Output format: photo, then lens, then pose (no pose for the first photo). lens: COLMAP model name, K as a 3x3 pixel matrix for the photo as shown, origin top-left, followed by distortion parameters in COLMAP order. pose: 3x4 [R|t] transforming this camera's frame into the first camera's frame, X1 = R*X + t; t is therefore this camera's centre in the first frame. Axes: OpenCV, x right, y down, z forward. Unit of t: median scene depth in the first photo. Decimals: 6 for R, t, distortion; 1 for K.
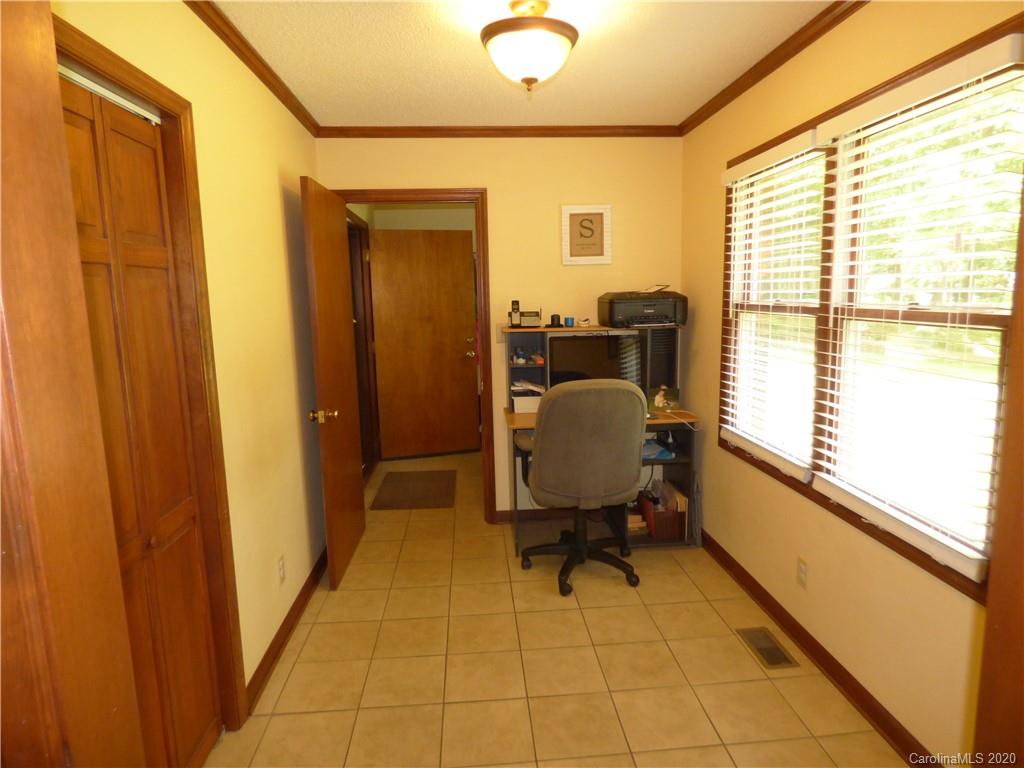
lens RADIAL K [[611.0, 0, 506.4], [0, 611.0, 381.8], [0, 0, 1]] dist [-0.017591, 0.016103]
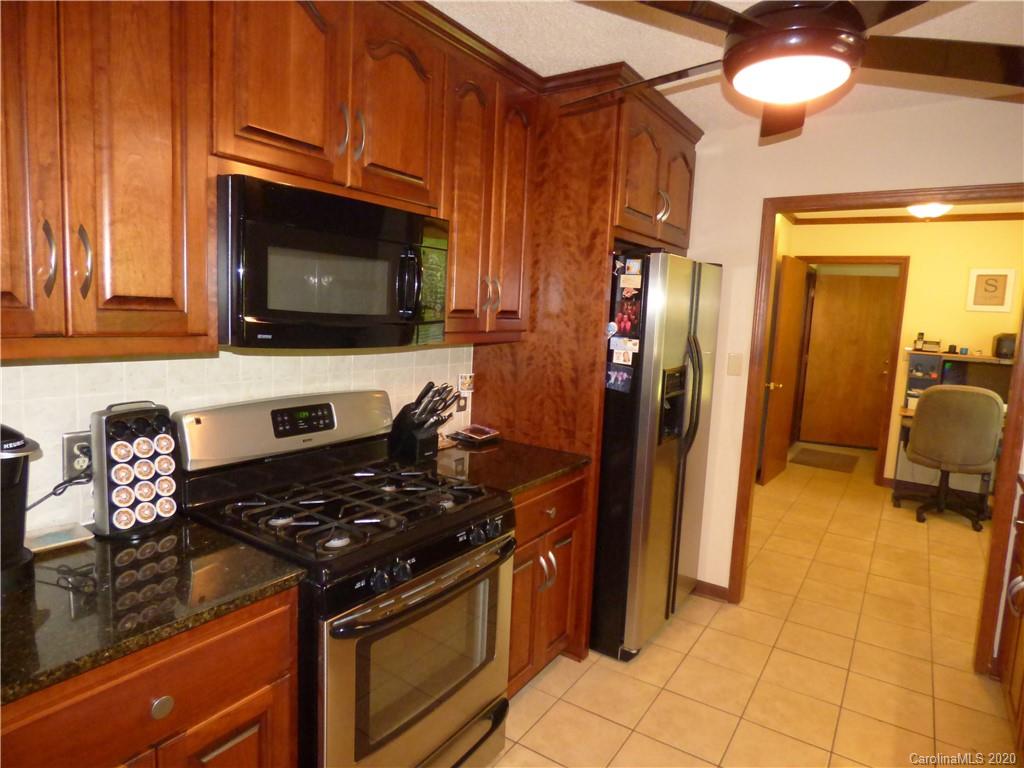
lens RADIAL K [[611.0, 0, 520.0], [0, 611.0, 382.4], [0, 0, 1]] dist [-0.017591, 0.016103]
pose [[0.798903, 0.136497, -0.585767, 0.116102], [-0.154009, 0.987864, 0.020149, 0.102348], [0.581408, 0.074117, 0.810229, -0.721189]]
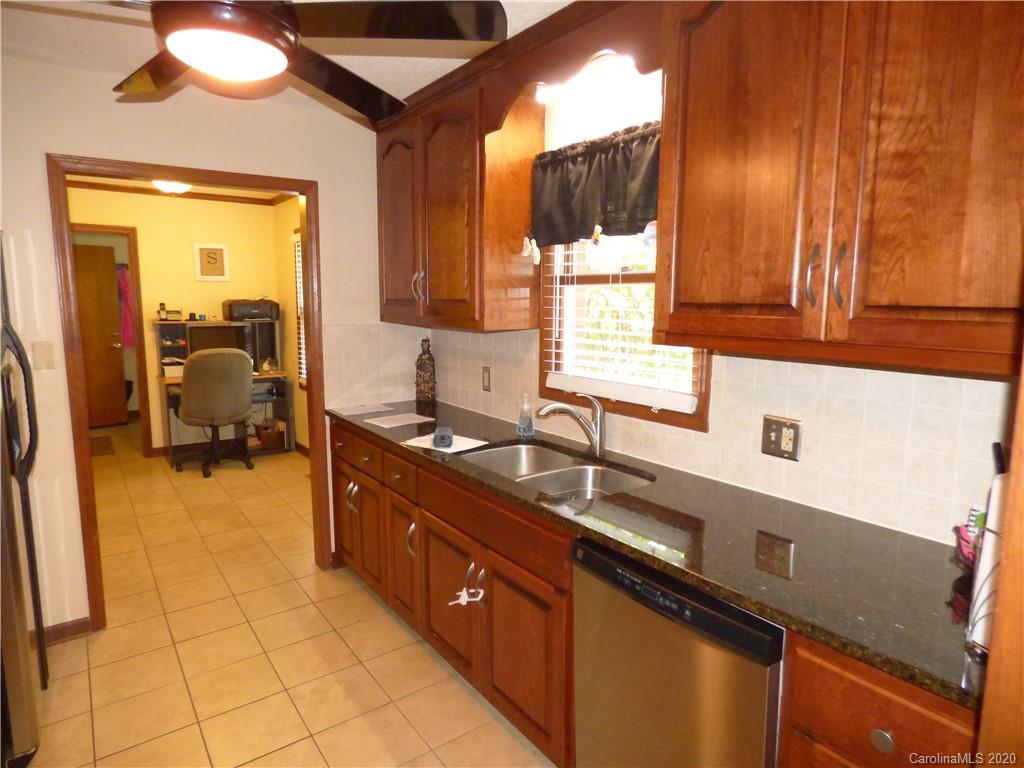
lens RADIAL K [[611.0, 0, 511.3], [0, 611.0, 378.9], [0, 0, 1]] dist [-0.017591, 0.016103]
pose [[0.844015, -0.039974, 0.534829, -0.068796], [0.050443, 0.998715, -0.004959, 0.105694], [-0.533943, 0.031164, 0.844946, -0.728323]]
